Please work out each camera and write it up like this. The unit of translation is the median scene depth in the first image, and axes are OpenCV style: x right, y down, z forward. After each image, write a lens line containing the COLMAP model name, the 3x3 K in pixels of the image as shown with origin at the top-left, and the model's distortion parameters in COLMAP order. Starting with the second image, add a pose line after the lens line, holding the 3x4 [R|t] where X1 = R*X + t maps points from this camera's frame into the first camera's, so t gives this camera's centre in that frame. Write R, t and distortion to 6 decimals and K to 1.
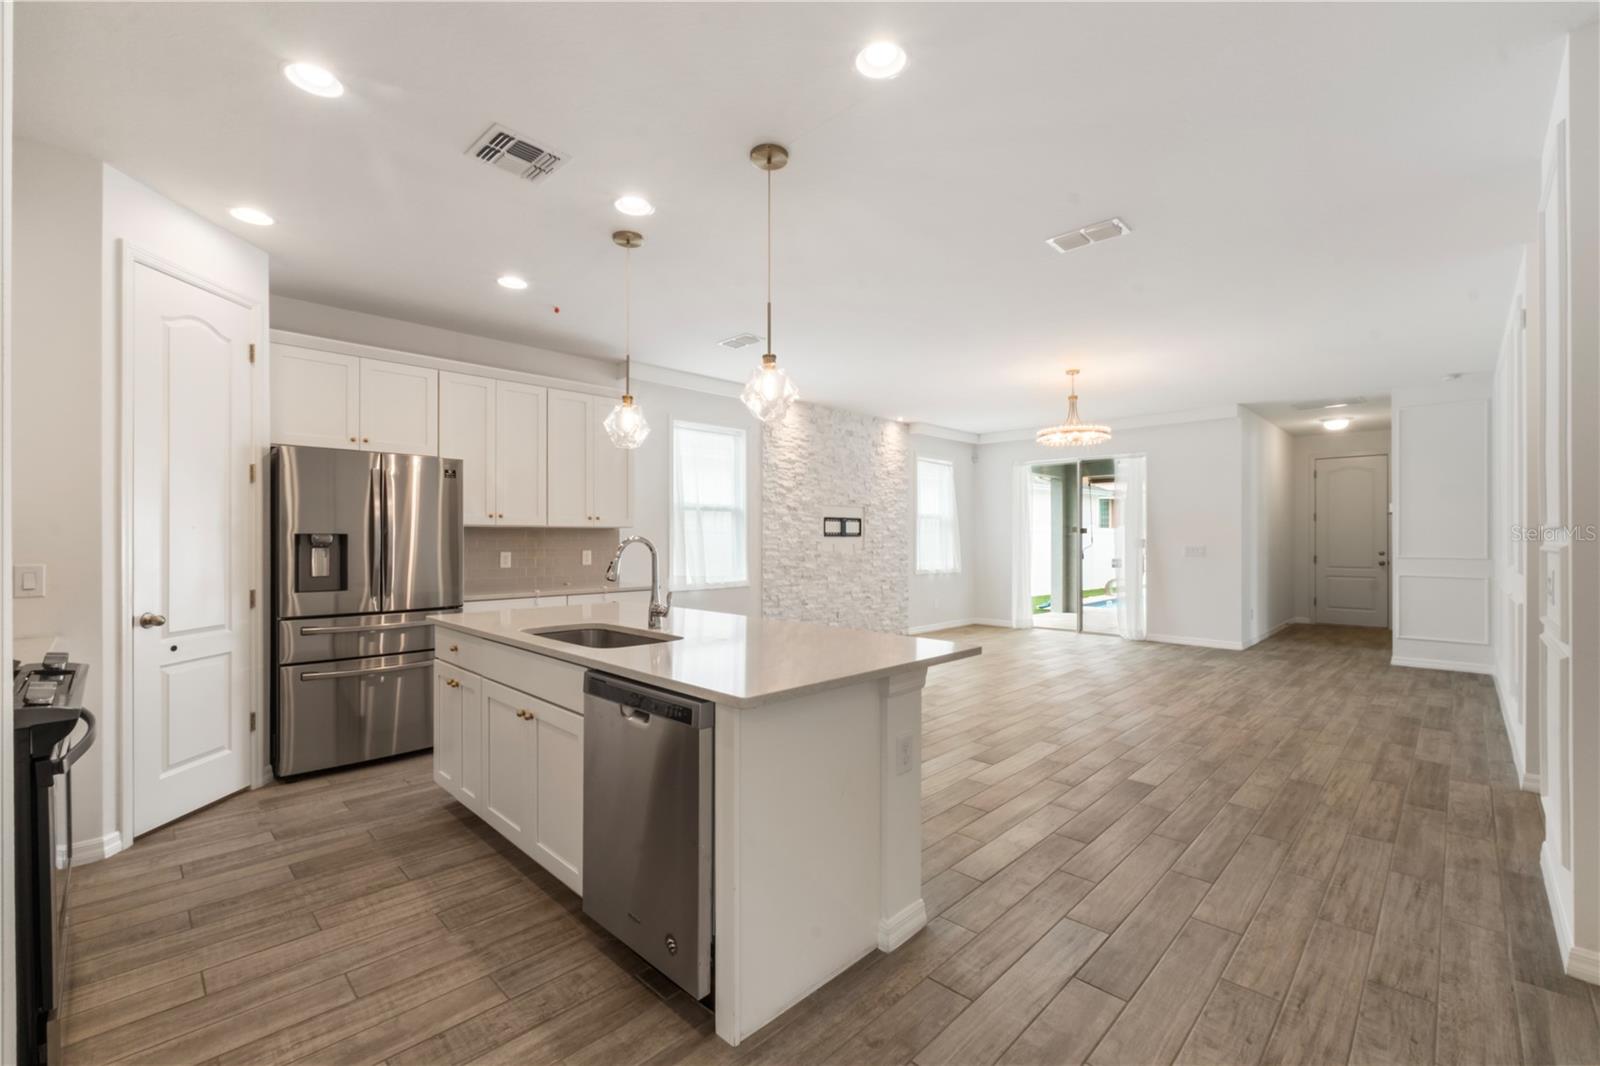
lens RADIAL K [[677.6, 0, 800.0], [0, 677.6, 533.0], [0, 0, 1]] dist [-0.002735, -0.000005]
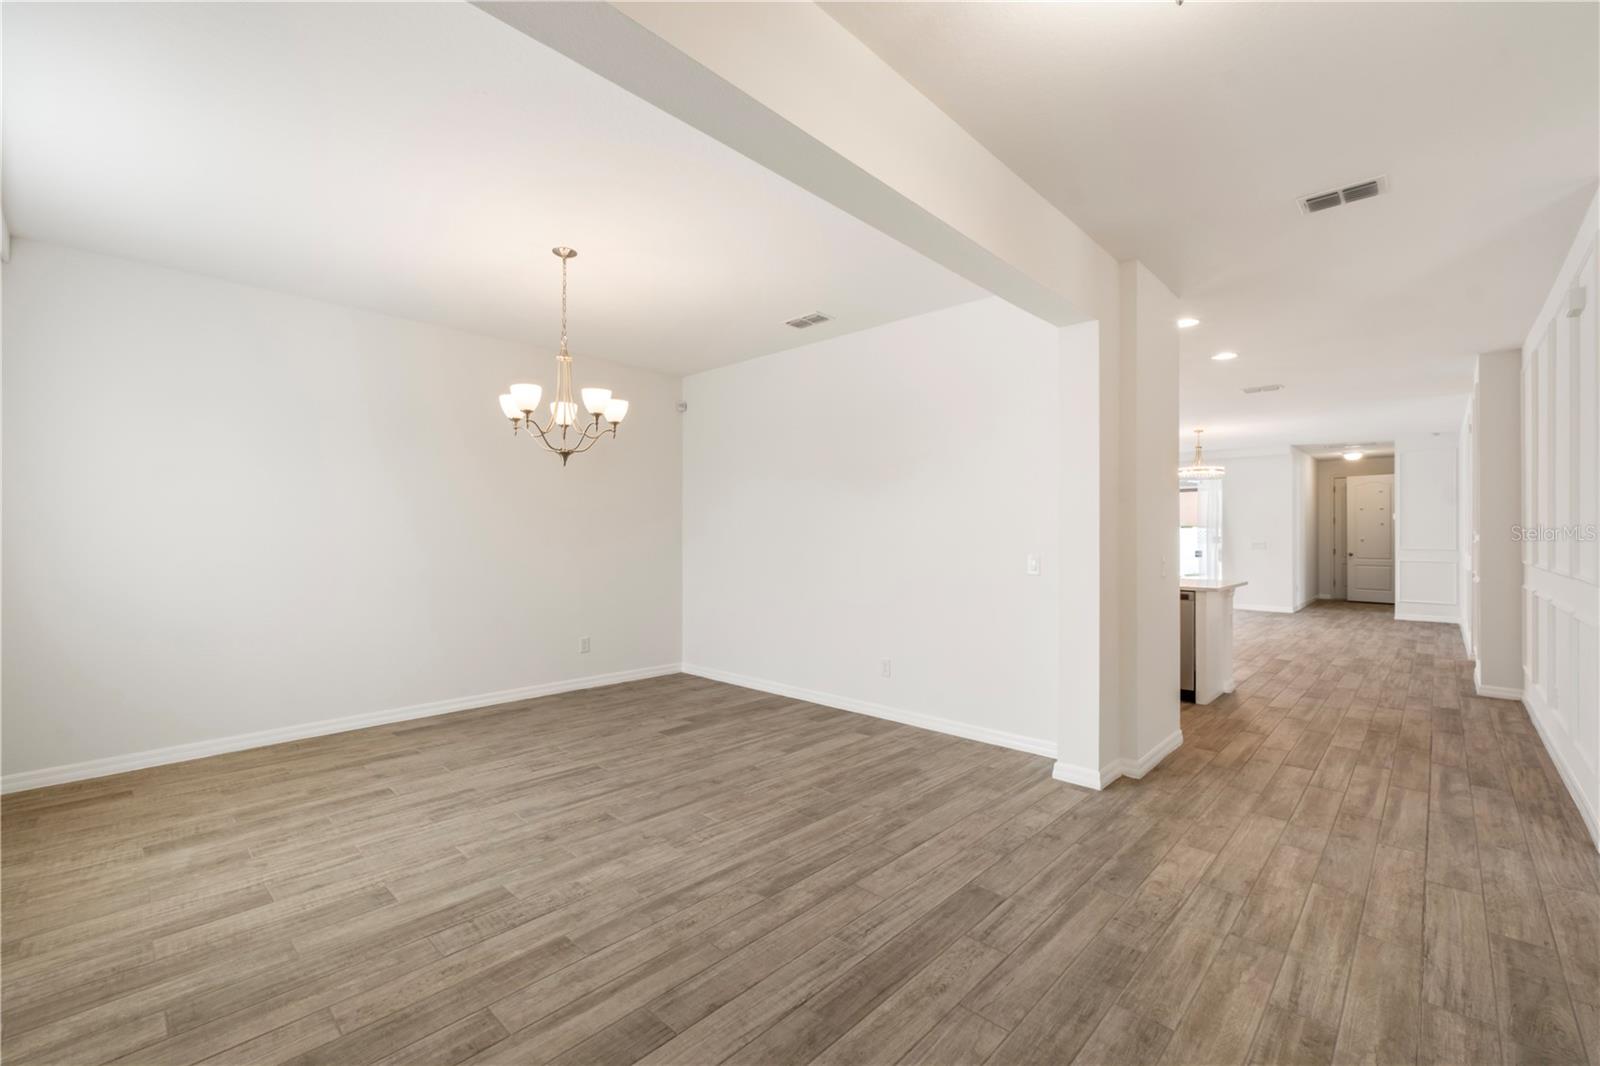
lens RADIAL K [[687.3, 0, 800.0], [0, 687.3, 533.0], [0, 0, 1]] dist [0.000086, 0.000025]
pose [[0.999676, -0.000949, 0.025444, -0.845939], [0.000885, 0.999996, 0.002531, -0.008196], [-0.025446, -0.002508, 0.999673, -0.861655]]
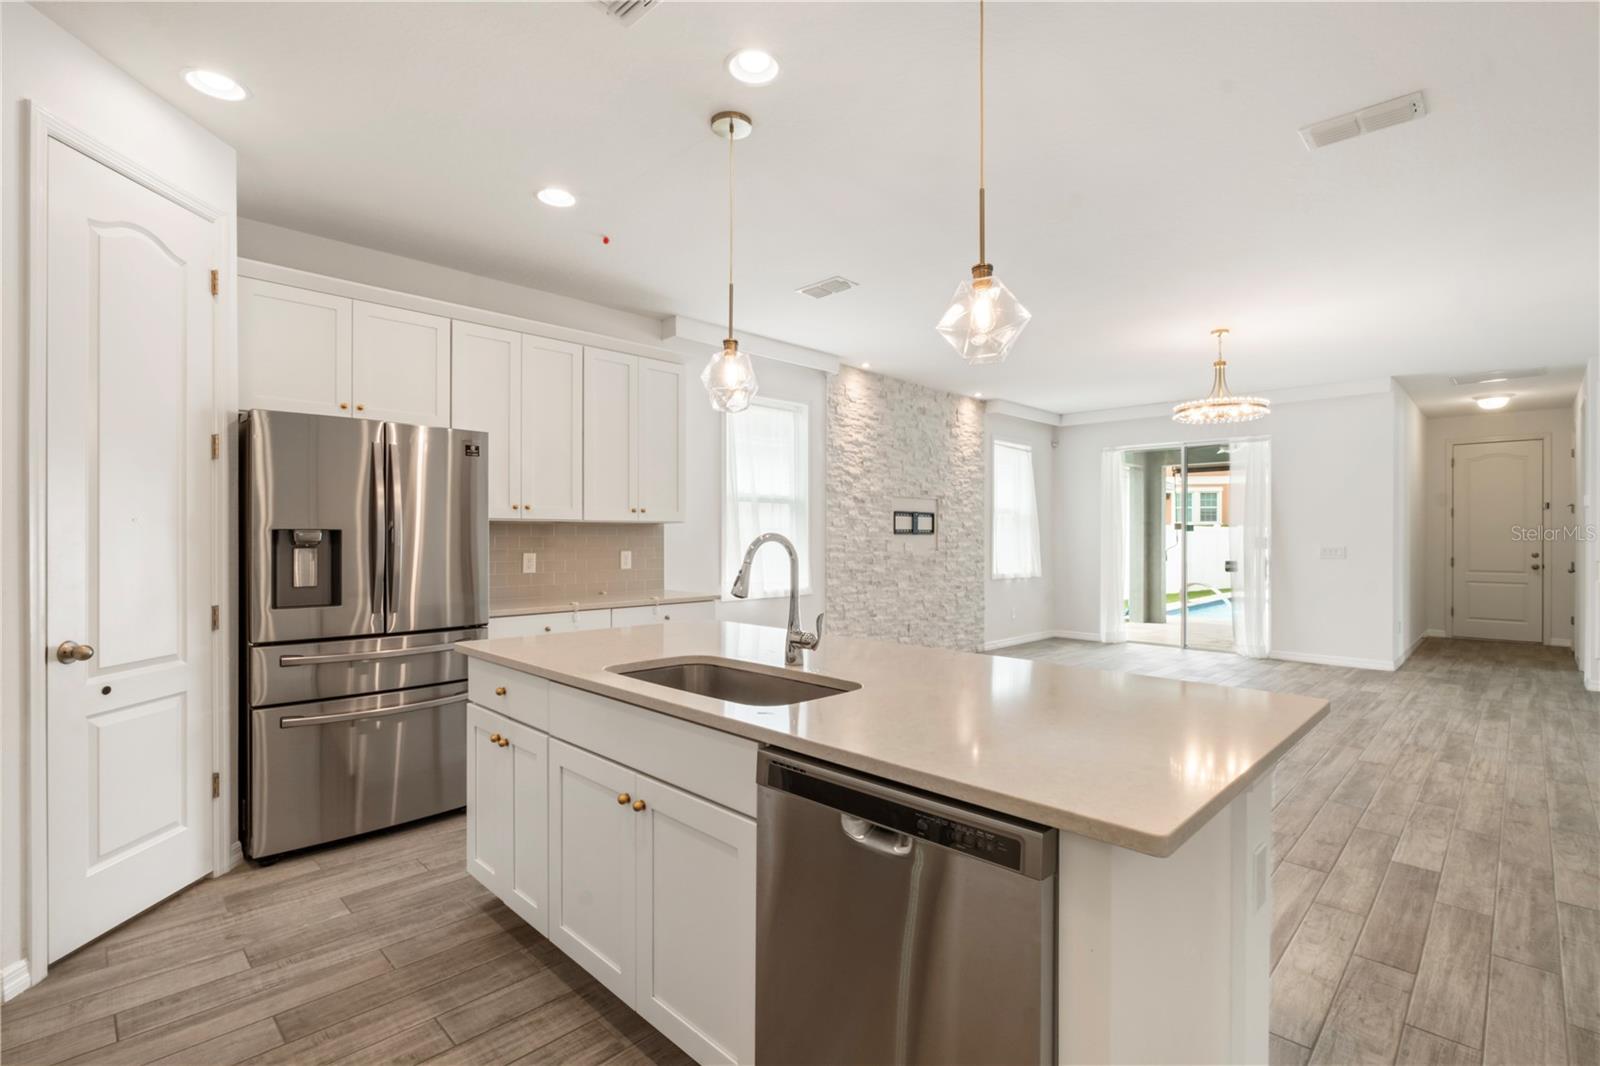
lens RADIAL K [[738.0, 0, 800.0], [0, 738.0, 533.0], [0, 0, 1]] dist [-0.003605, -0.000214]
pose [[0.999999, 0.001605, -0.000537, -0.149428], [-0.001603, 0.999993, 0.003262, 0.001559], [0.000543, -0.003261, 0.999995, 0.172836]]
